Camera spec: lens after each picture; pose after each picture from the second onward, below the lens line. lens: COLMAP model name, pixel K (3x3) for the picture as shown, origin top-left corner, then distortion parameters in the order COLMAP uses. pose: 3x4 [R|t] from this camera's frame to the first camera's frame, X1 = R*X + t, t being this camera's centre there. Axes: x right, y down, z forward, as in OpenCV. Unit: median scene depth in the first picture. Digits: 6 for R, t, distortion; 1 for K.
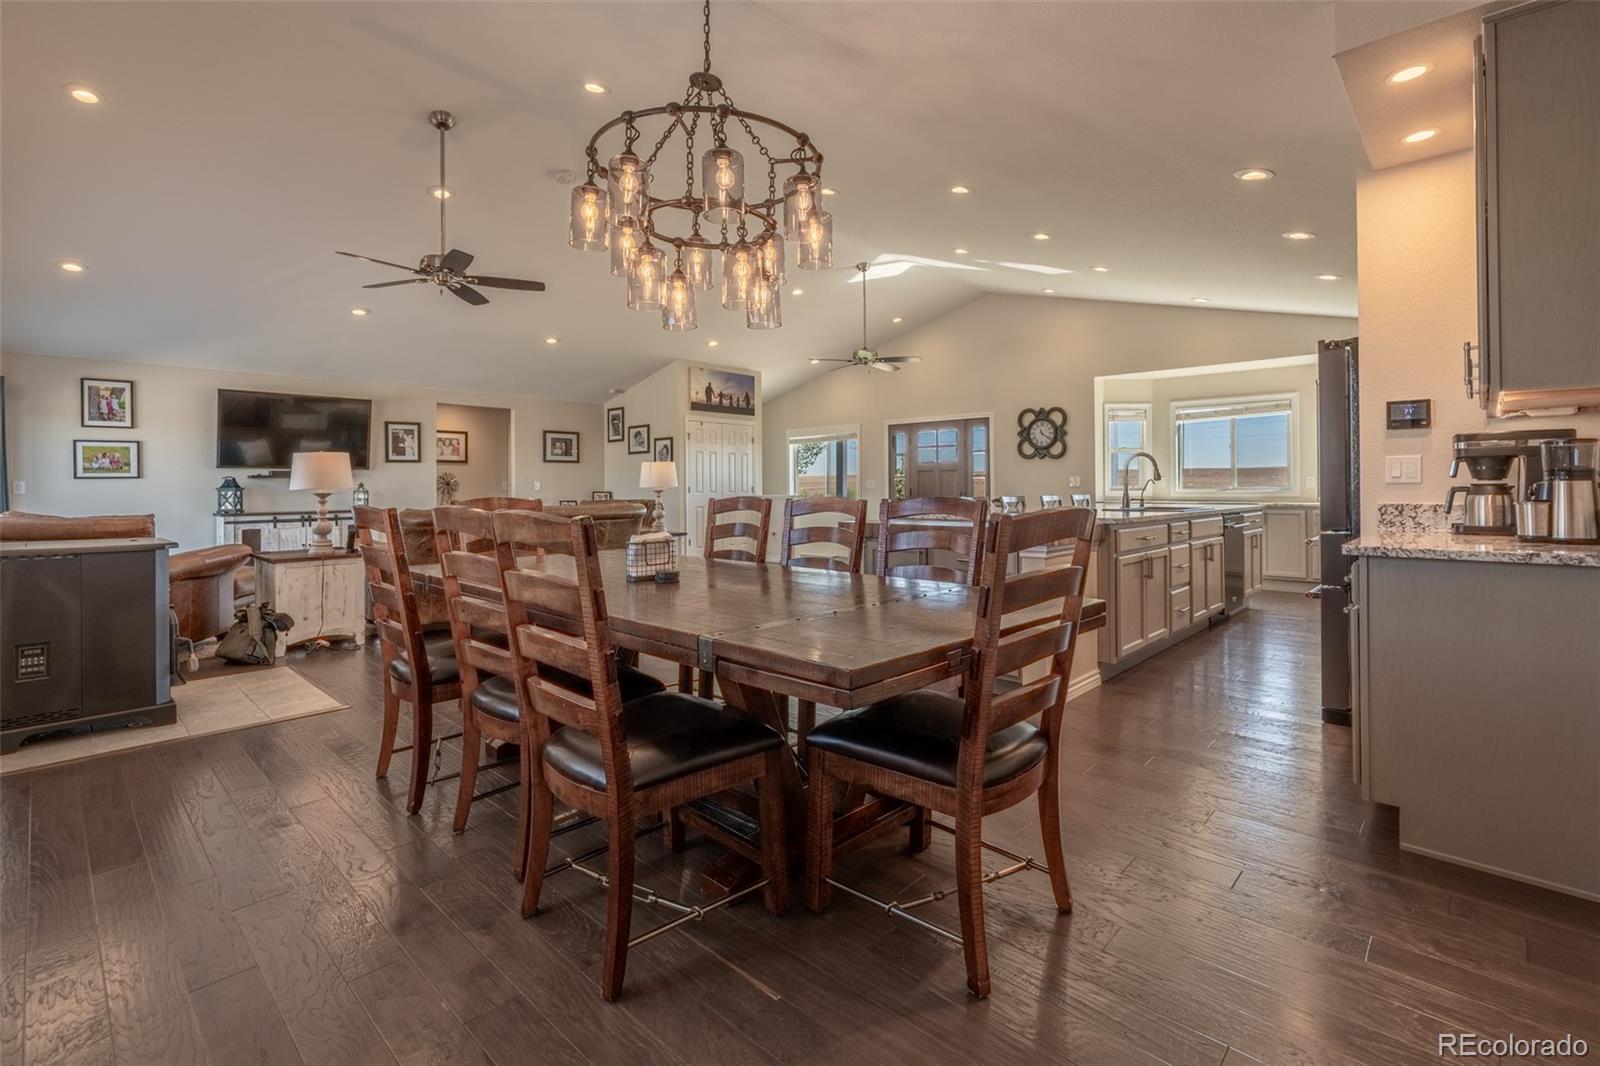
lens RADIAL K [[732.9, 0, 797.0], [0, 732.9, 524.1], [0, 0, 1]] dist [-0.008049, 0.000102]
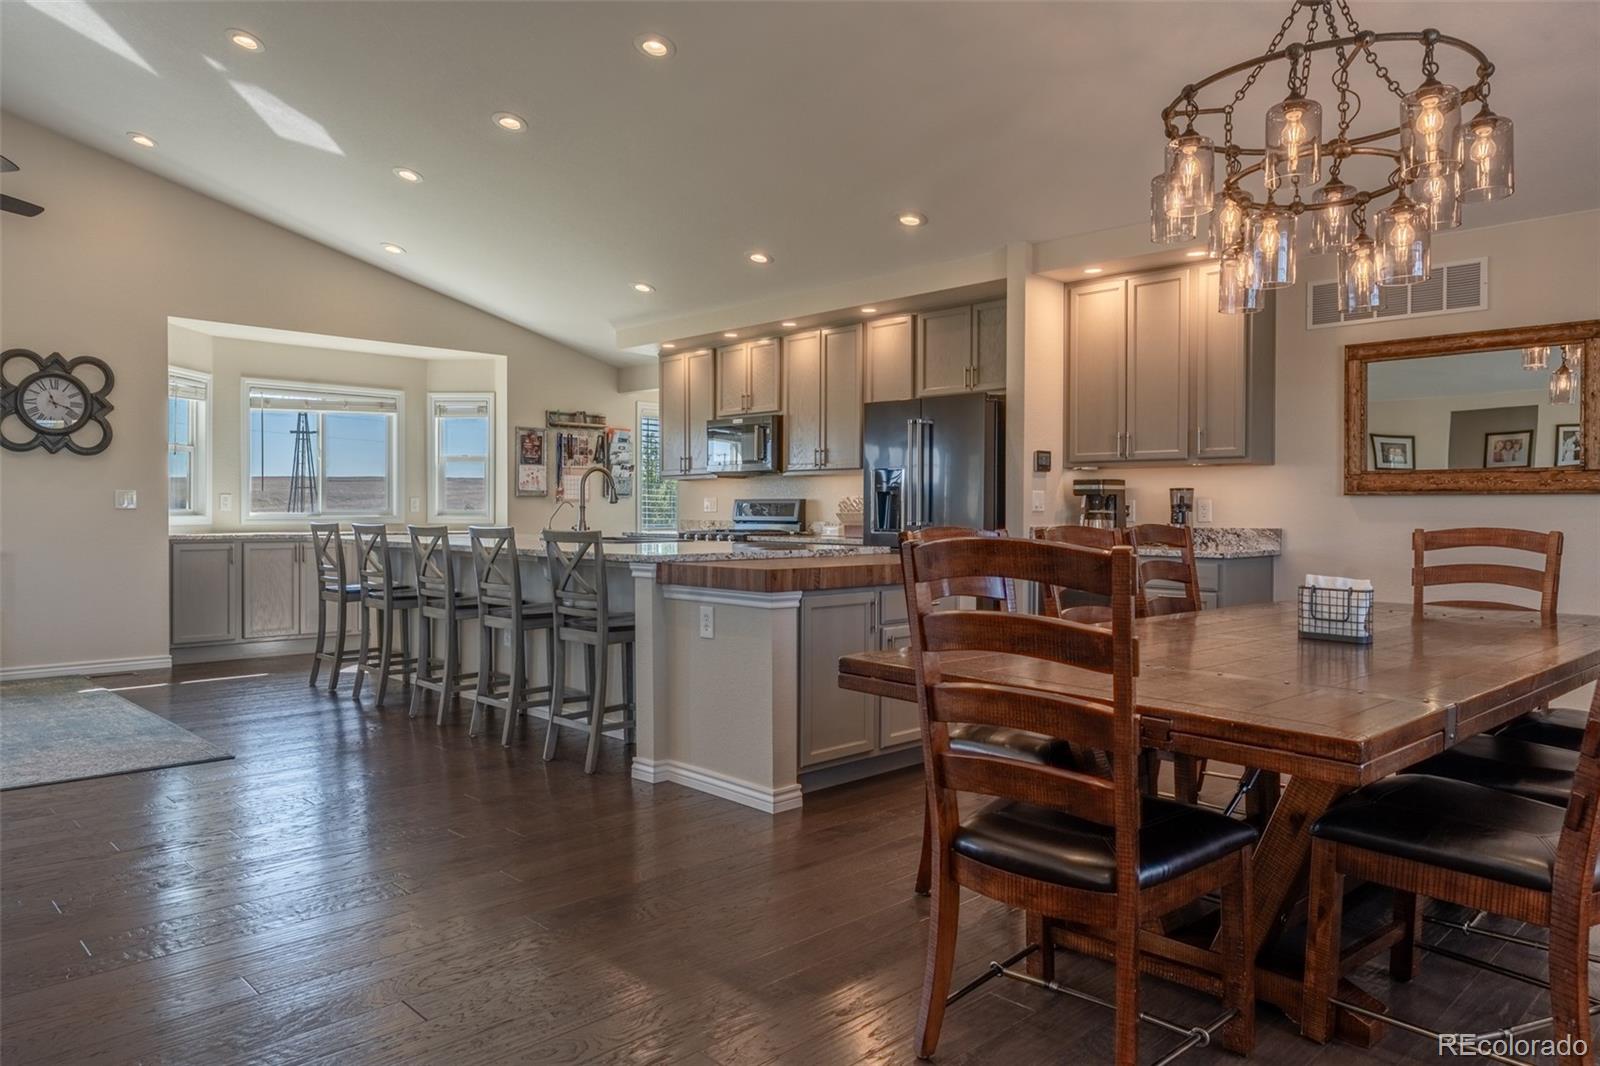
lens RADIAL K [[1081.4, 0, 797.2], [0, 1081.4, 528.4], [0, 0, 1]] dist [-0.002923, -0.000450]
pose [[0.042424, -0.012977, 0.999015, -0.383551], [0.043746, 0.998981, 0.011119, -0.023983], [-0.998142, 0.043231, 0.042948, 0.458112]]
